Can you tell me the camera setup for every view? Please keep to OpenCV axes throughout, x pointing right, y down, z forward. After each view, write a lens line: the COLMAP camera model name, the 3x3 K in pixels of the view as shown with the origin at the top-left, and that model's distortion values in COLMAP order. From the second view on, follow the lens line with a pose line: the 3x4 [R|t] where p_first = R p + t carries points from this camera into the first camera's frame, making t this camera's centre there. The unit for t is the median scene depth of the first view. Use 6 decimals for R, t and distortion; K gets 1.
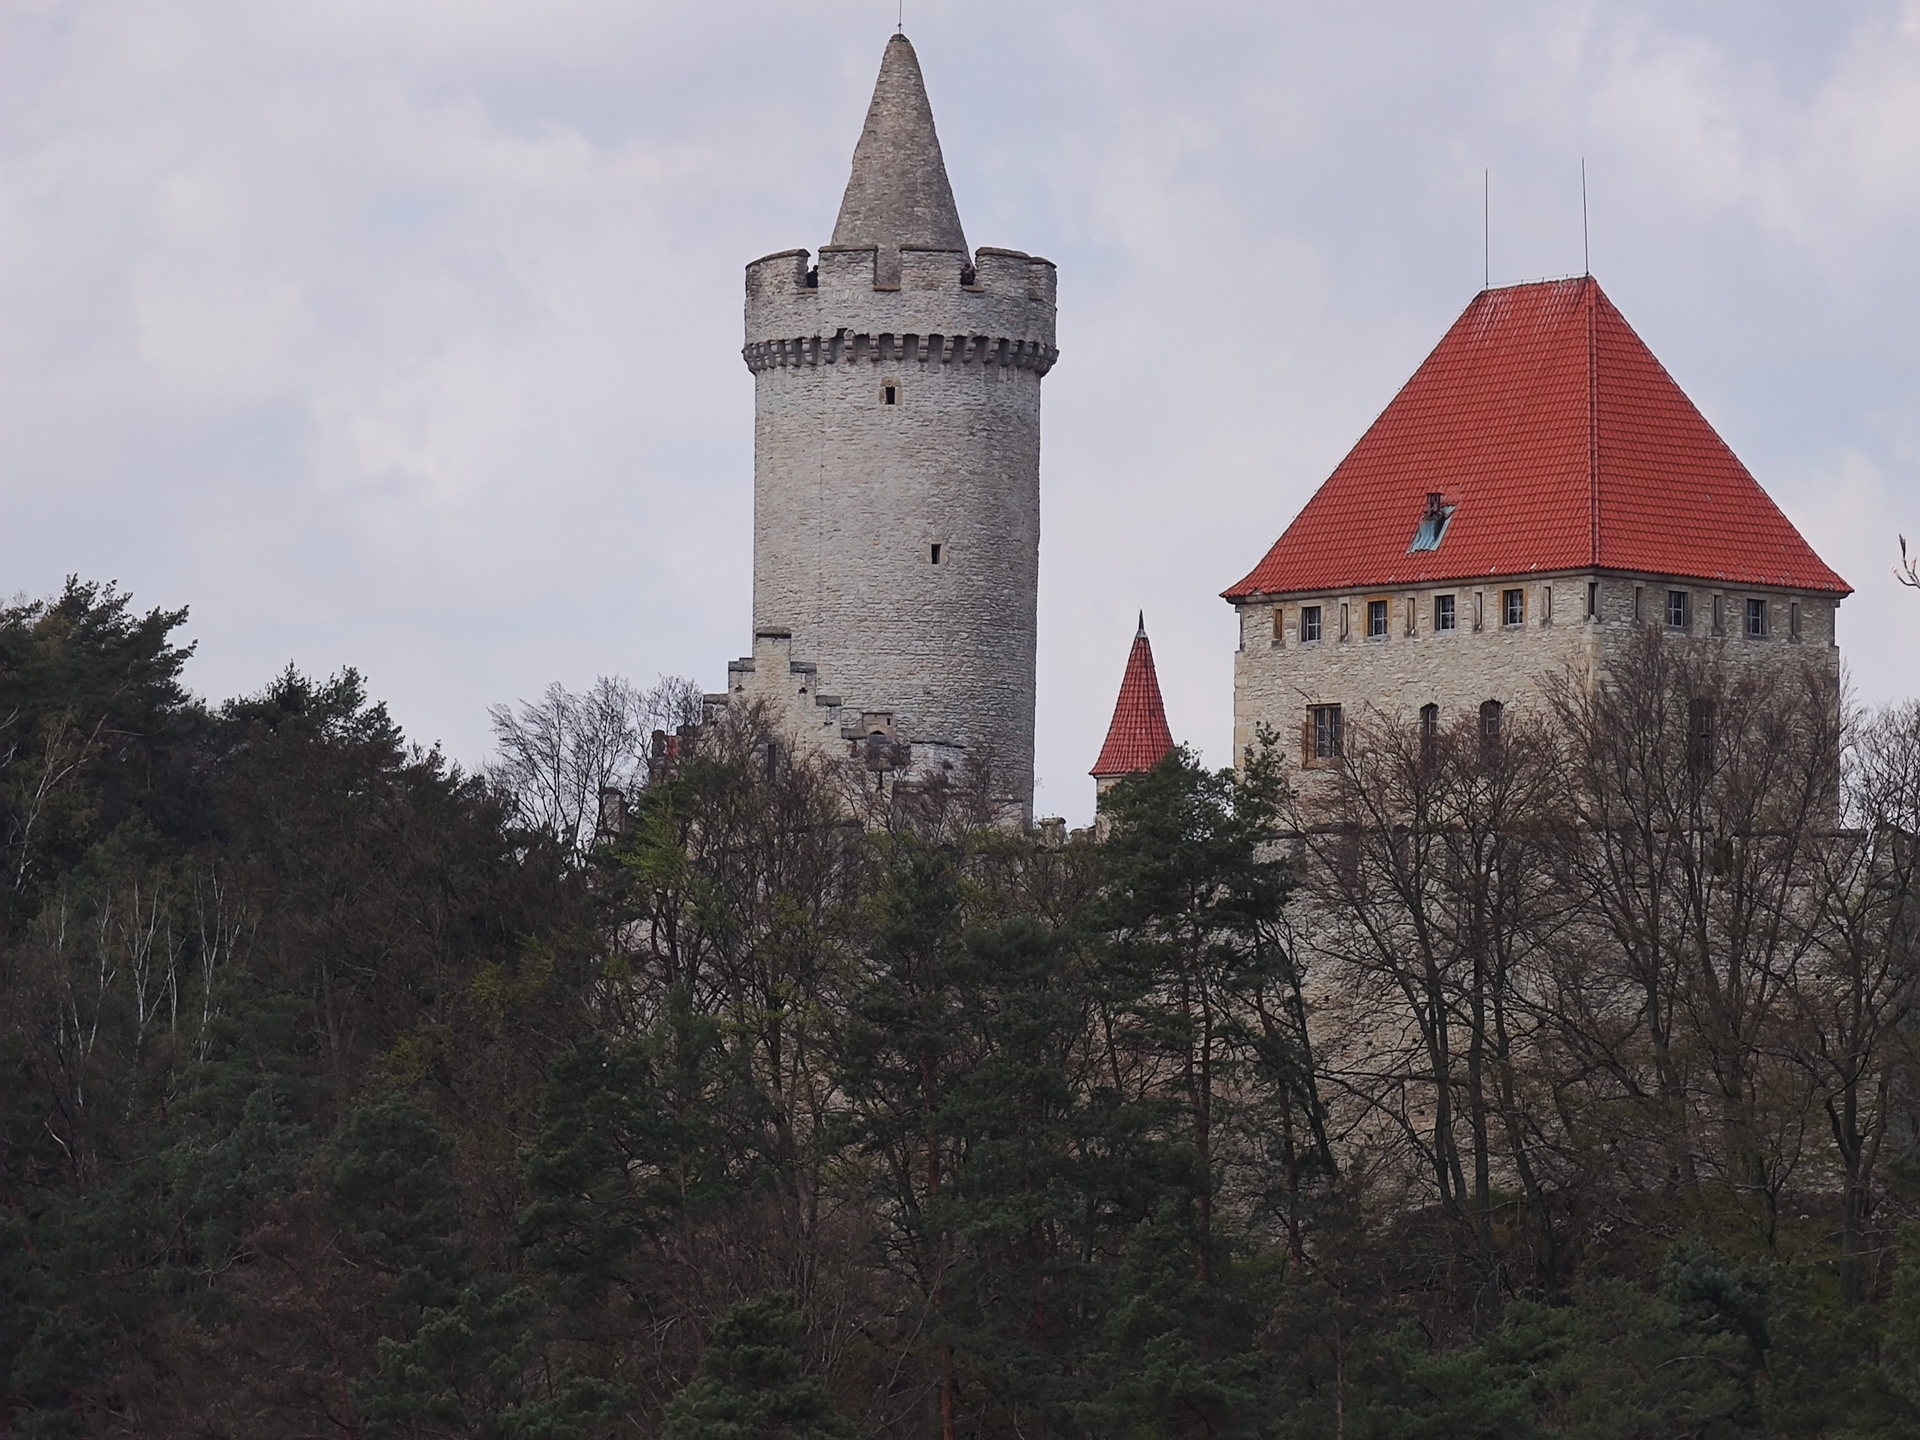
lens RADIAL K [[7180.7, 0, 959.6], [0, 7180.7, 725.1], [0, 0, 1]] dist [0.093497, 0.000000]
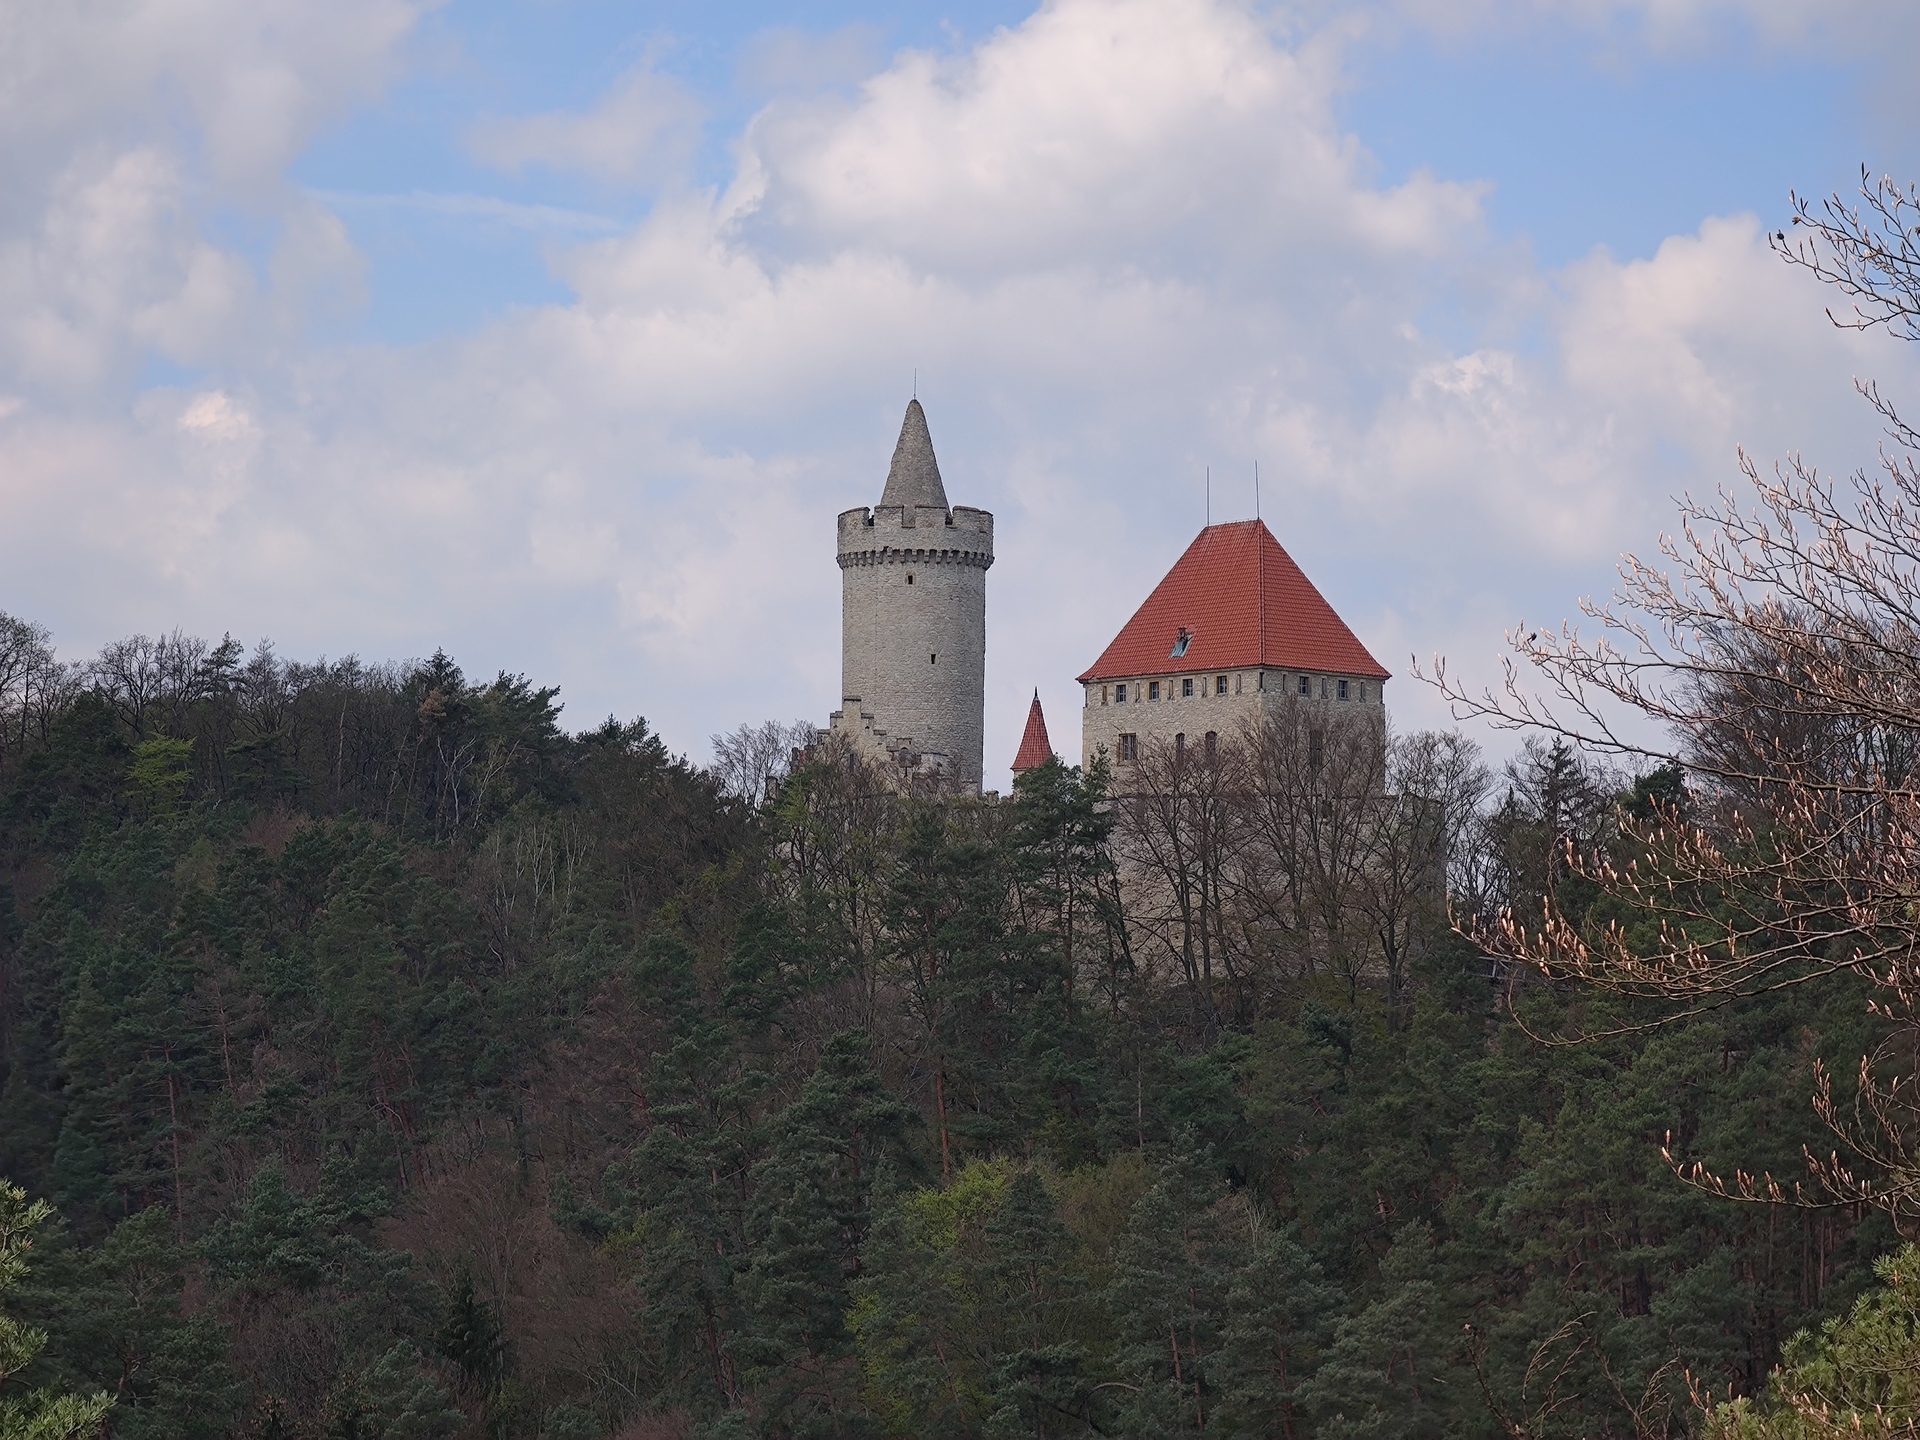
lens RADIAL K [[7180.7, 0, 958.4], [0, 7180.7, 718.2], [0, 0, 1]] dist [0.093497, 0.000000]
pose [[0.999916, -0.003164, -0.012601, 0.028792], [0.003385, 0.999839, 0.017620, -0.042514], [0.012544, -0.017661, 0.999765, -0.998841]]
